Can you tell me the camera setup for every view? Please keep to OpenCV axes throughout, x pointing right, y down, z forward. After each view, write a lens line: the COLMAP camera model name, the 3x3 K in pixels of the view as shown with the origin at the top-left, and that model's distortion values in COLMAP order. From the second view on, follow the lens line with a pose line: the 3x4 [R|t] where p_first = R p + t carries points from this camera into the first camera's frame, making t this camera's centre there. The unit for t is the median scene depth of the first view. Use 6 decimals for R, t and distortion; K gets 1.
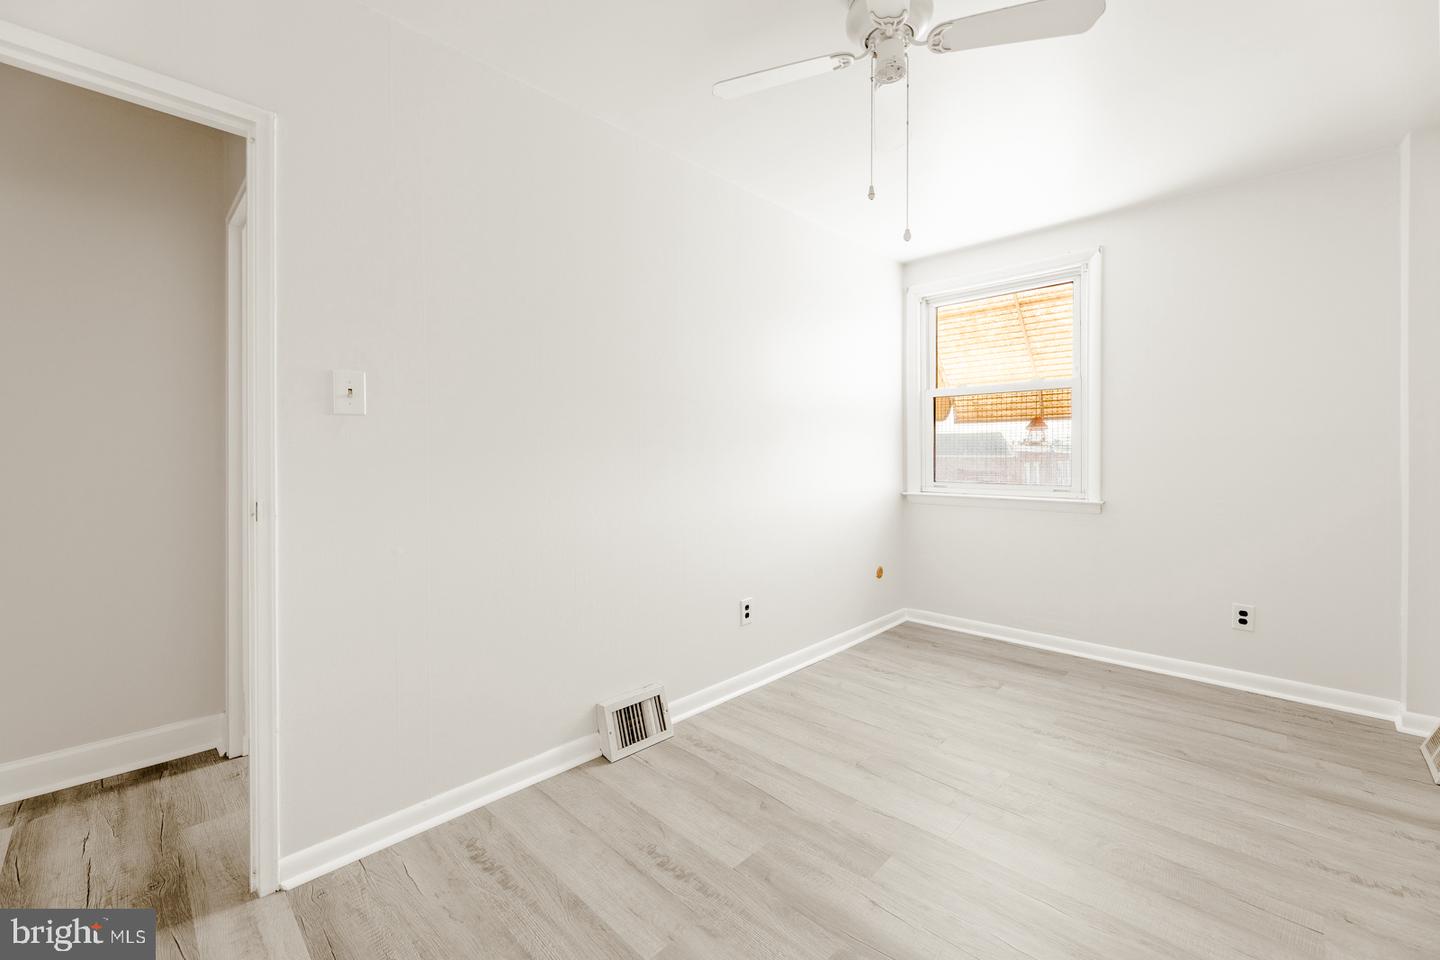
lens RADIAL K [[592.4, 0, 719.5], [0, 592.4, 451.8], [0, 0, 1]] dist [0.001439, -0.000410]
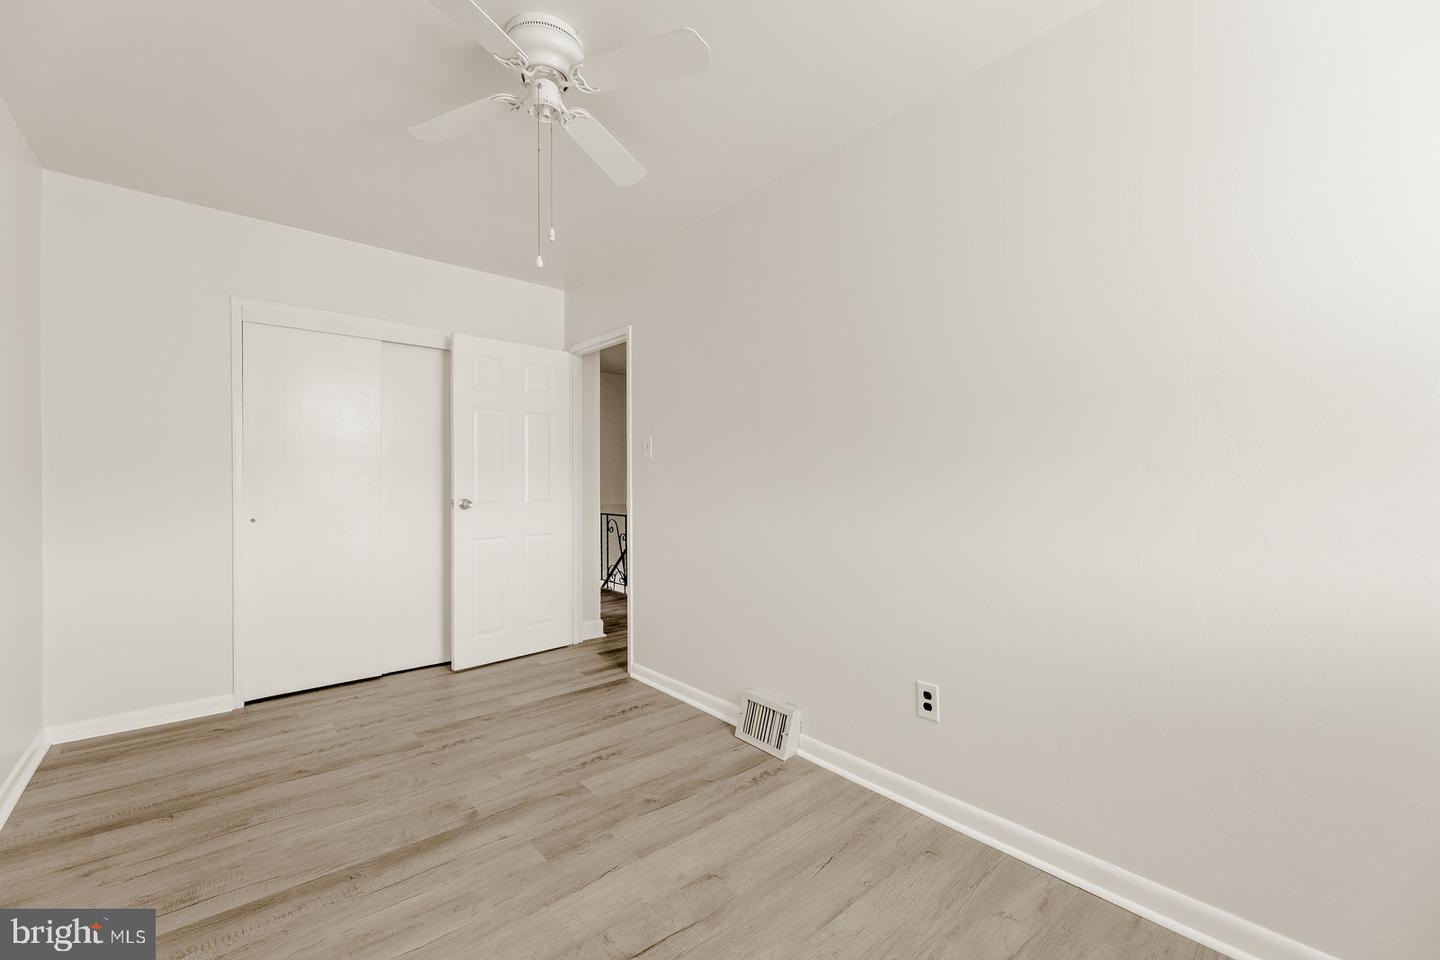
lens RADIAL K [[588.7, 0, 725.4], [0, 588.7, 472.3], [0, 0, 1]] dist [0.001349, 0.000105]
pose [[-0.083185, -0.009726, -0.996487, 0.899152], [0.010070, 0.999893, -0.010600, 0.001760], [0.996483, -0.010916, -0.083078, 0.962175]]
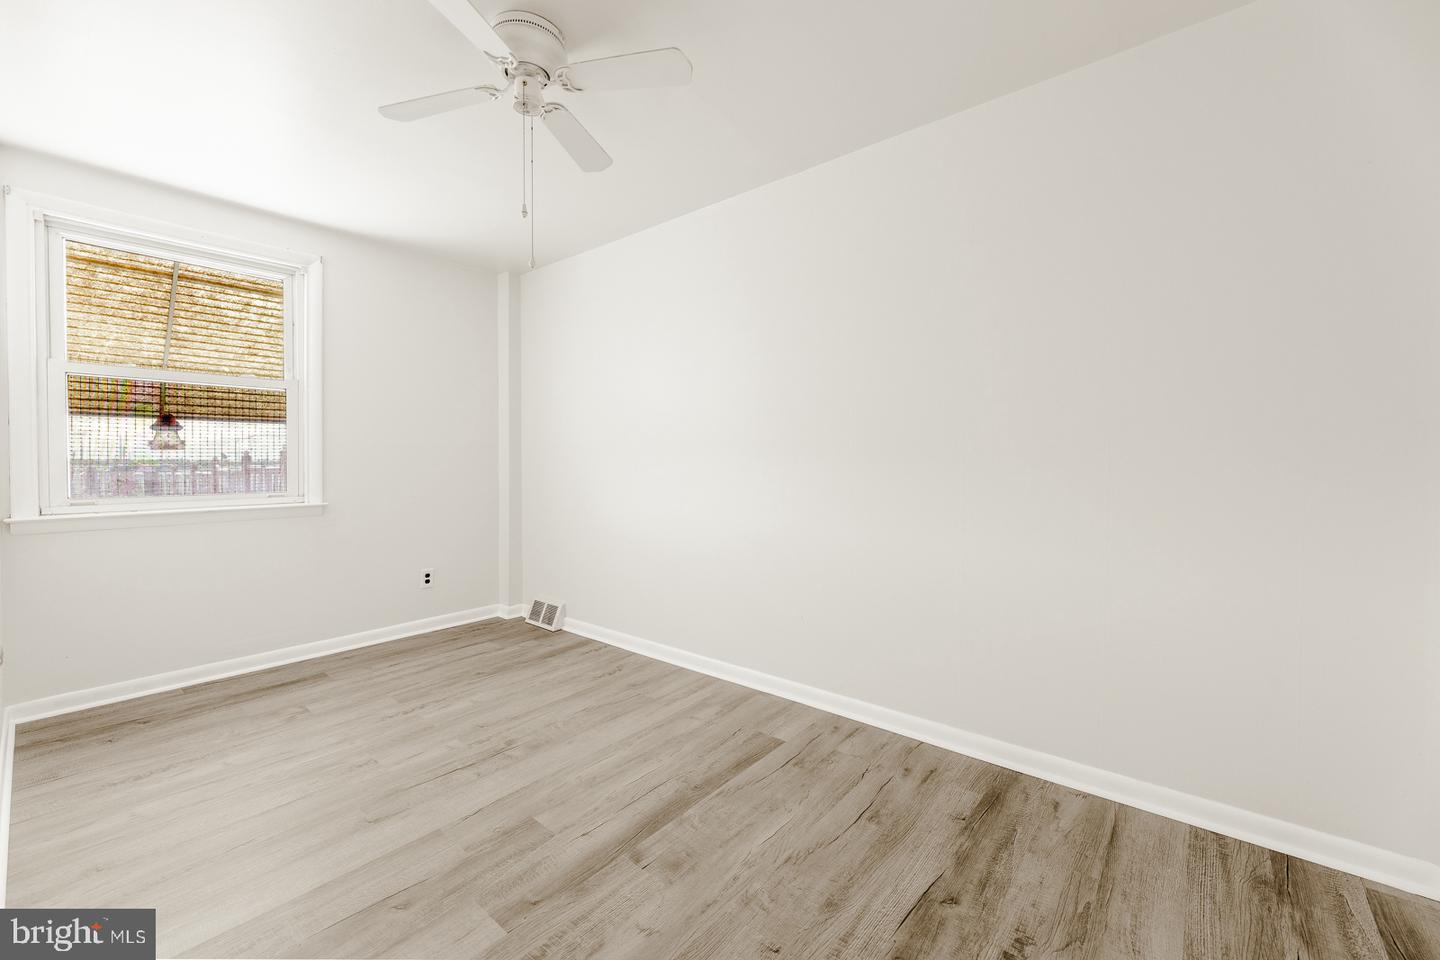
lens RADIAL K [[570.6, 0, 715.1], [0, 570.6, 480.1], [0, 0, 1]] dist [-0.002150, 0.000161]
pose [[-0.067620, -0.035036, 0.997096, -0.537151], [-0.005670, 0.999381, 0.034731, 0.001433], [-0.997695, -0.003305, -0.067776, 0.497121]]
